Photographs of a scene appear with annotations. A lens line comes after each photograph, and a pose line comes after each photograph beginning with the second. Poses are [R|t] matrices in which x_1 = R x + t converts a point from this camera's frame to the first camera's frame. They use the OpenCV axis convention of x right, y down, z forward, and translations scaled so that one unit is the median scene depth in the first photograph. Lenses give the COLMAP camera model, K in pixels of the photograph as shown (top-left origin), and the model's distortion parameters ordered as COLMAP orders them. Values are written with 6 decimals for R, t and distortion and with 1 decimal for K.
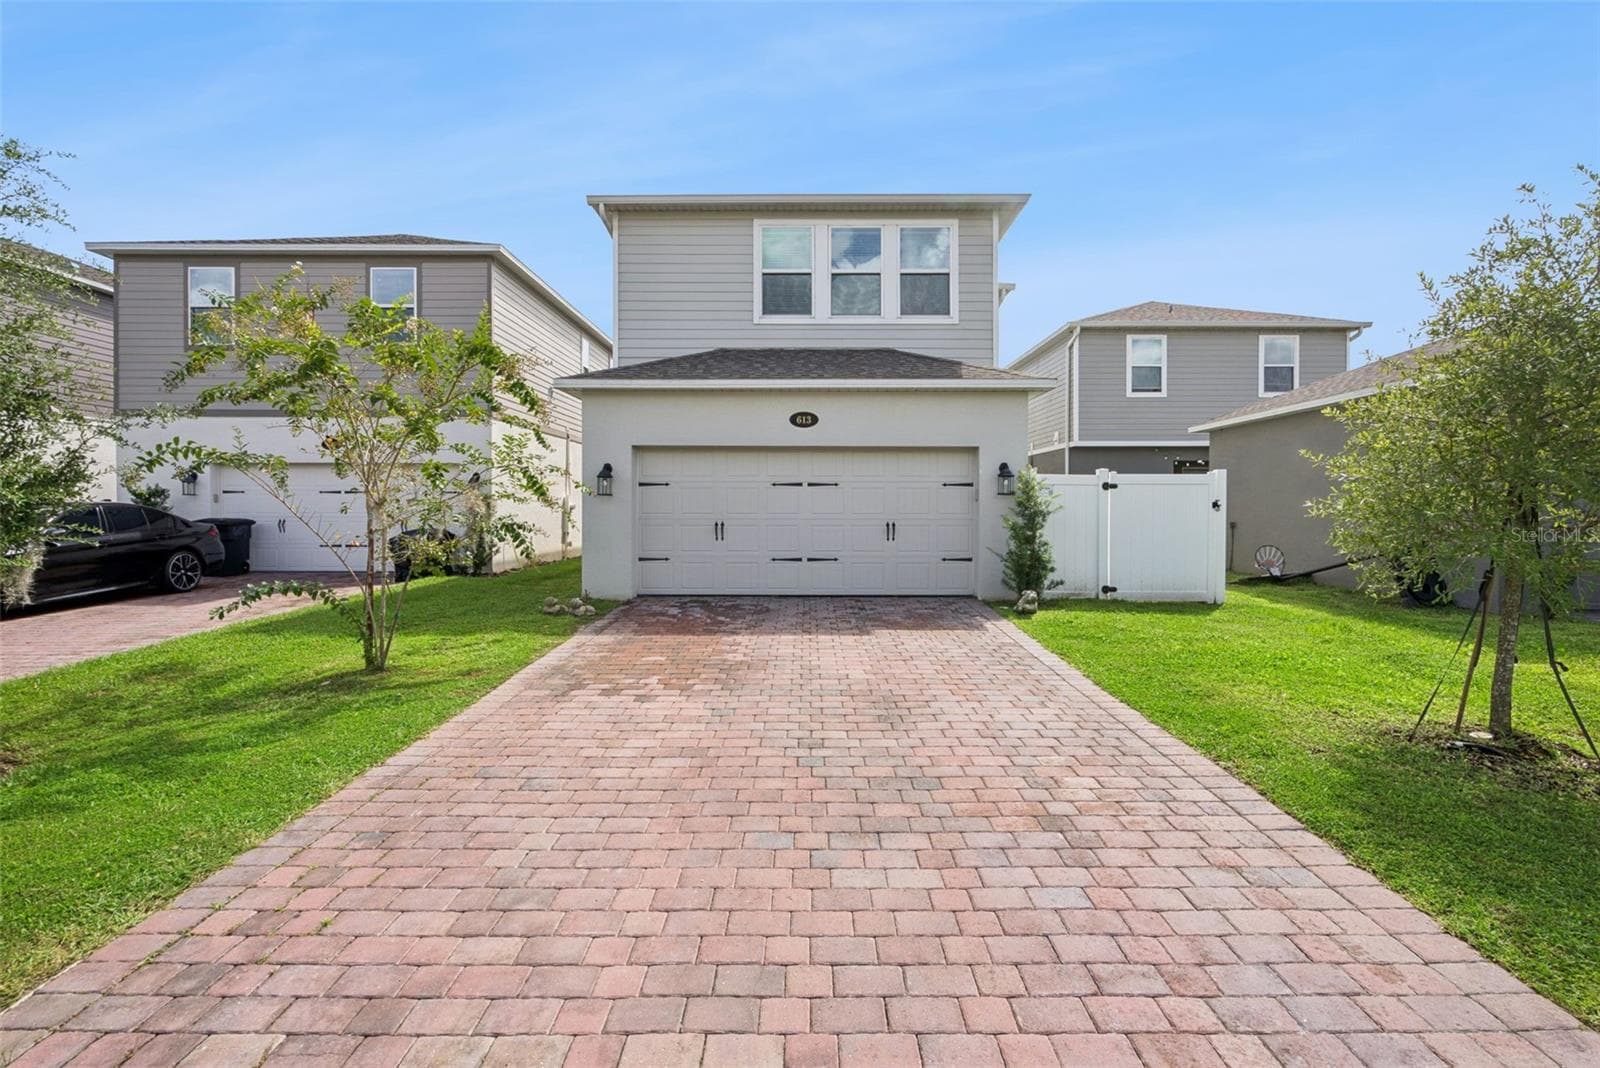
lens RADIAL K [[732.4, 0, 803.0], [0, 732.4, 596.7], [0, 0, 1]] dist [-0.010354, 0.002993]
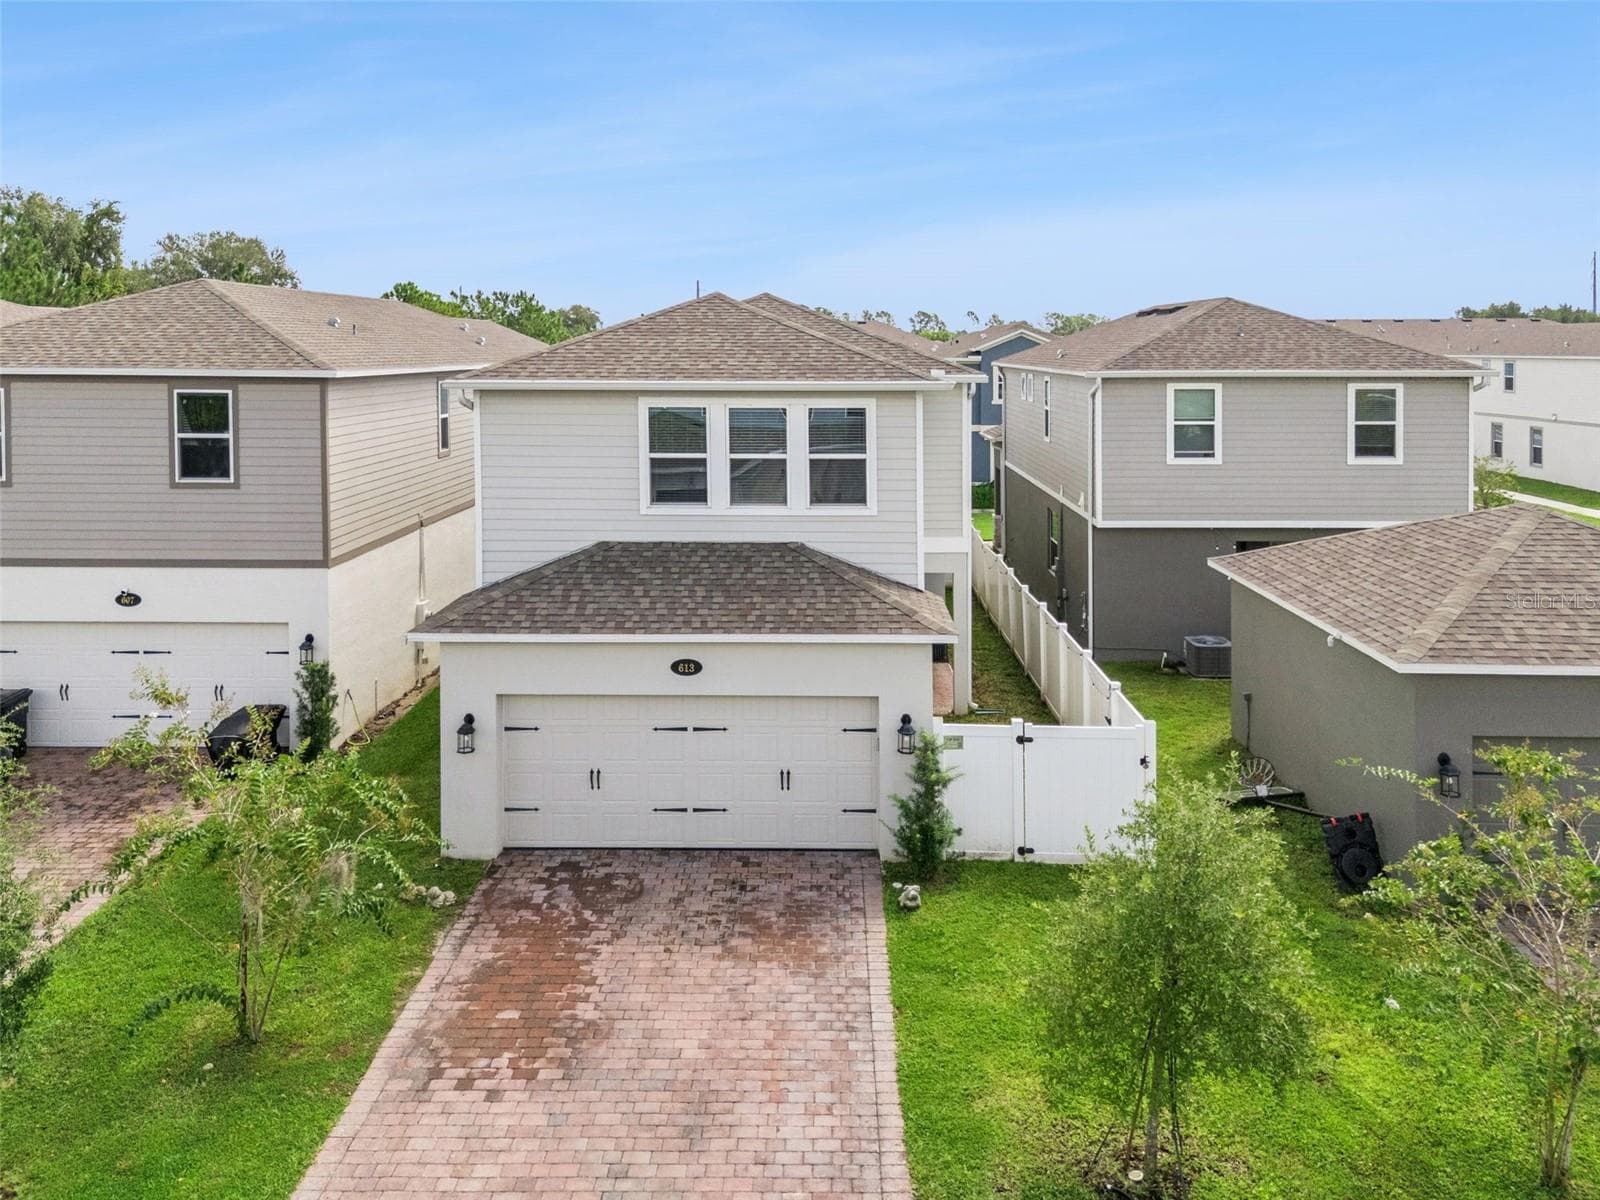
lens RADIAL K [[1193.3, 0, 802.5], [0, 1193.3, 593.2], [0, 0, 1]] dist [0.047958, -0.039468]
pose [[0.999972, 0.007107, -0.002467, 0.143533], [-0.006960, 0.998451, 0.055195, -0.402870], [0.002856, -0.055176, 0.998473, -0.455643]]
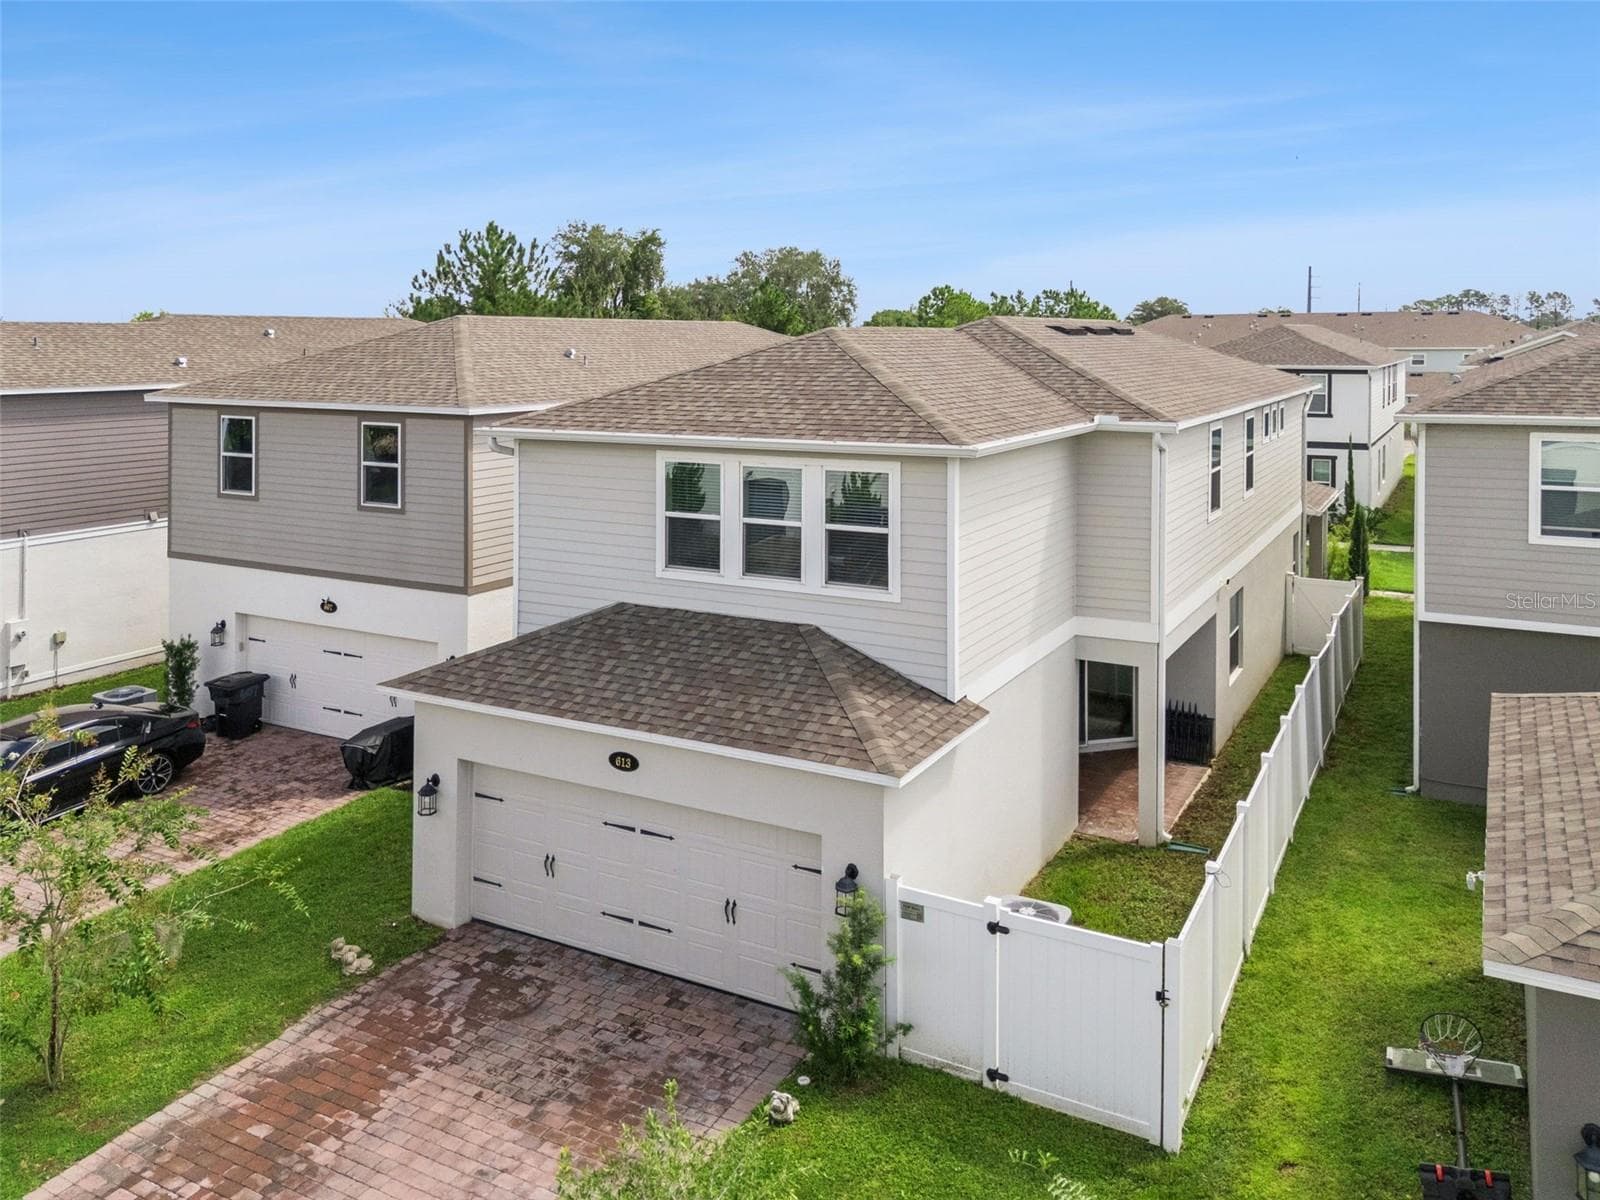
lens RADIAL K [[1193.3, 0, 780.7], [0, 1193.3, 524.3], [0, 0, 1]] dist [0.047958, -0.039468]
pose [[0.885008, 0.073641, -0.459715, 0.711466], [-0.070841, 0.997214, 0.023365, -0.525227], [0.460155, 0.011889, 0.887759, -0.084182]]
